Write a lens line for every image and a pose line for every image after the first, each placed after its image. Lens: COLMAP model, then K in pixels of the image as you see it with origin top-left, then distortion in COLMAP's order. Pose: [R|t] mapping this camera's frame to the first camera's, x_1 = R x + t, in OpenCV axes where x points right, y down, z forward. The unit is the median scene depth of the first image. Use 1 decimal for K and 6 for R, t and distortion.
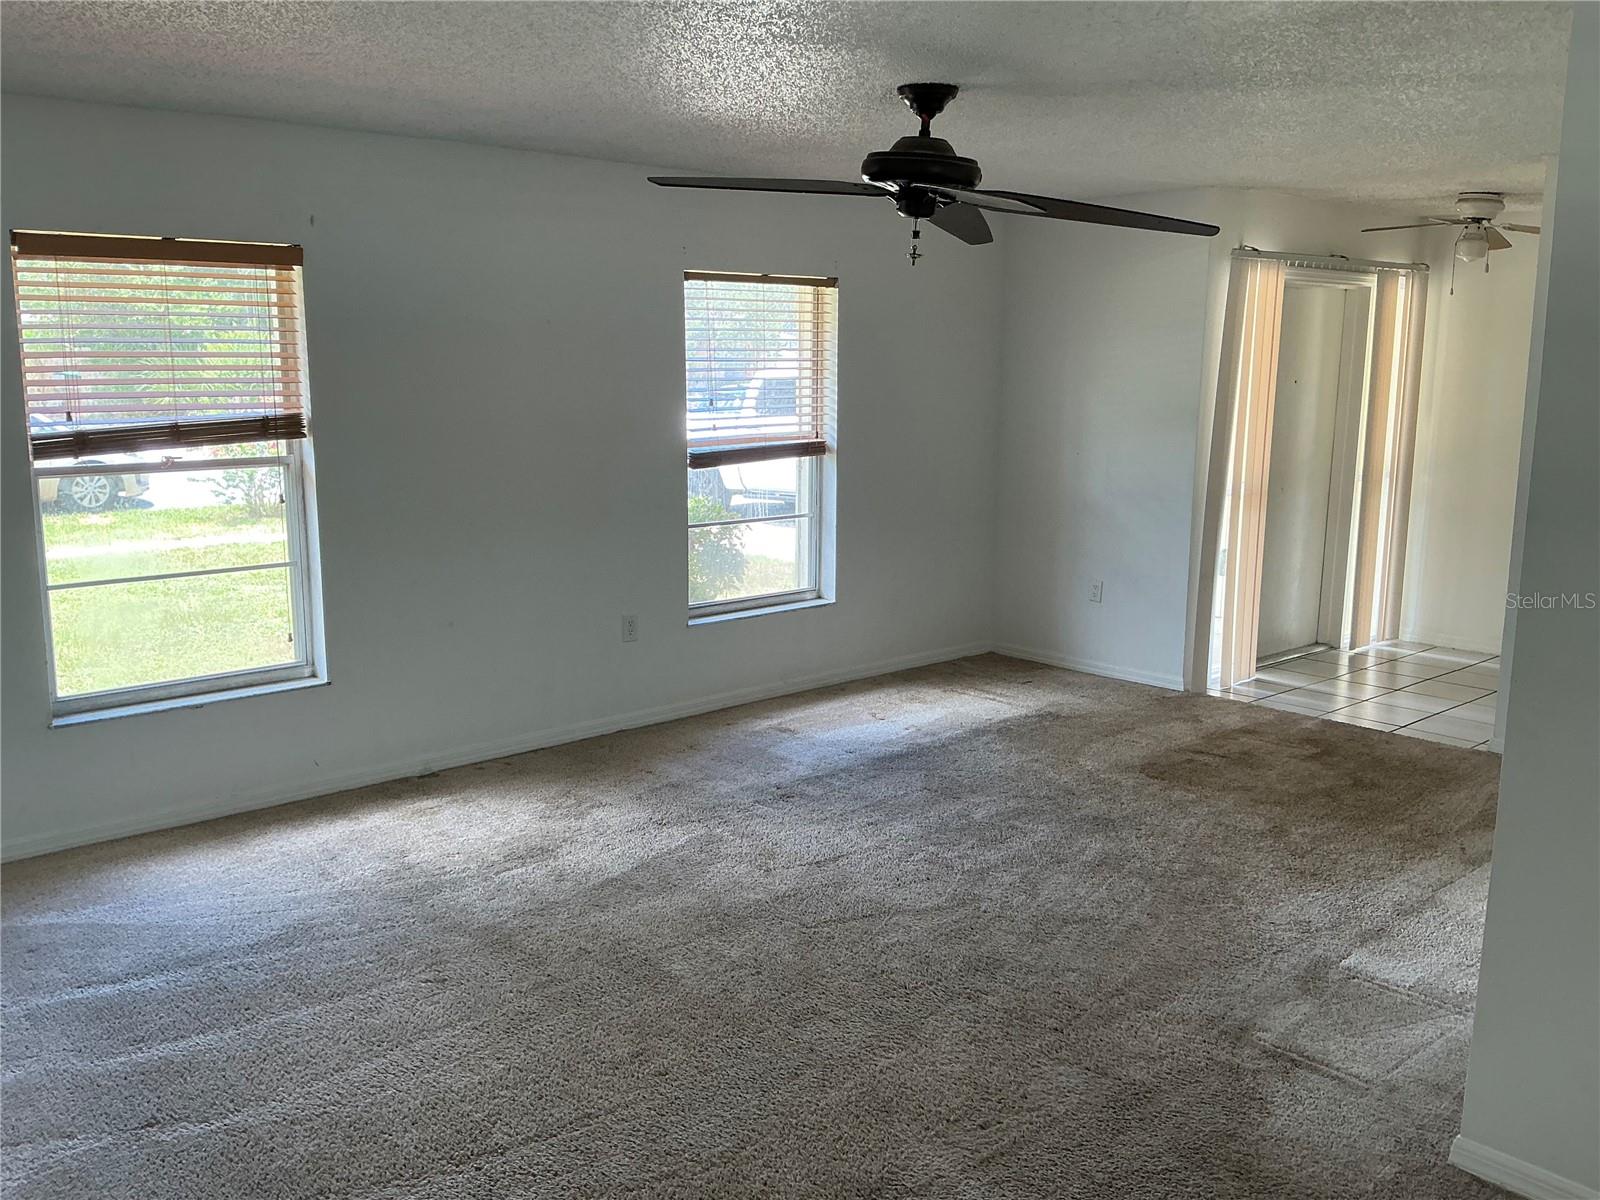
lens RADIAL K [[1337.0, 0, 789.9], [0, 1337.0, 604.4], [0, 0, 1]] dist [0.144431, -0.292255]
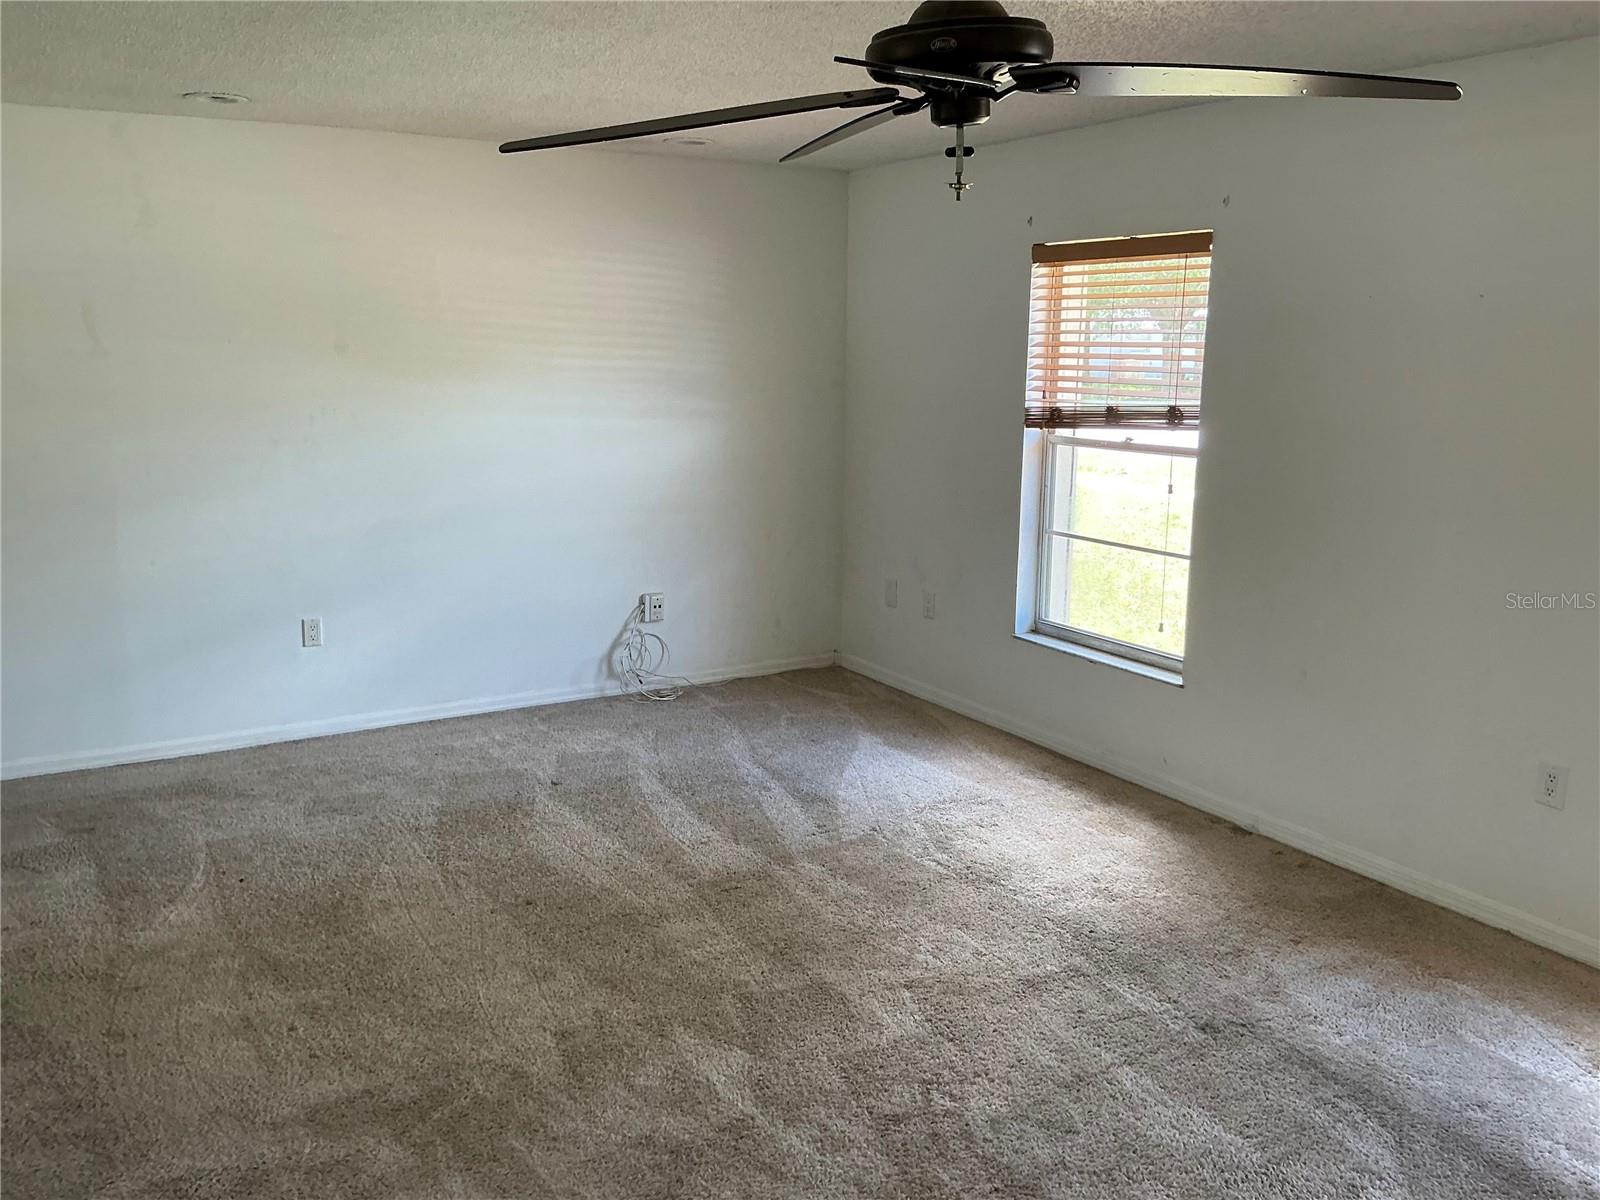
lens RADIAL K [[1337.0, 0, 789.9], [0, 1337.0, 604.4], [0, 0, 1]] dist [0.144431, -0.292255]
pose [[-0.192200, 0.183967, -0.963958, 0.688985], [-0.188851, 0.956978, 0.220290, -0.171774], [0.963013, 0.224385, -0.149189, 0.948264]]
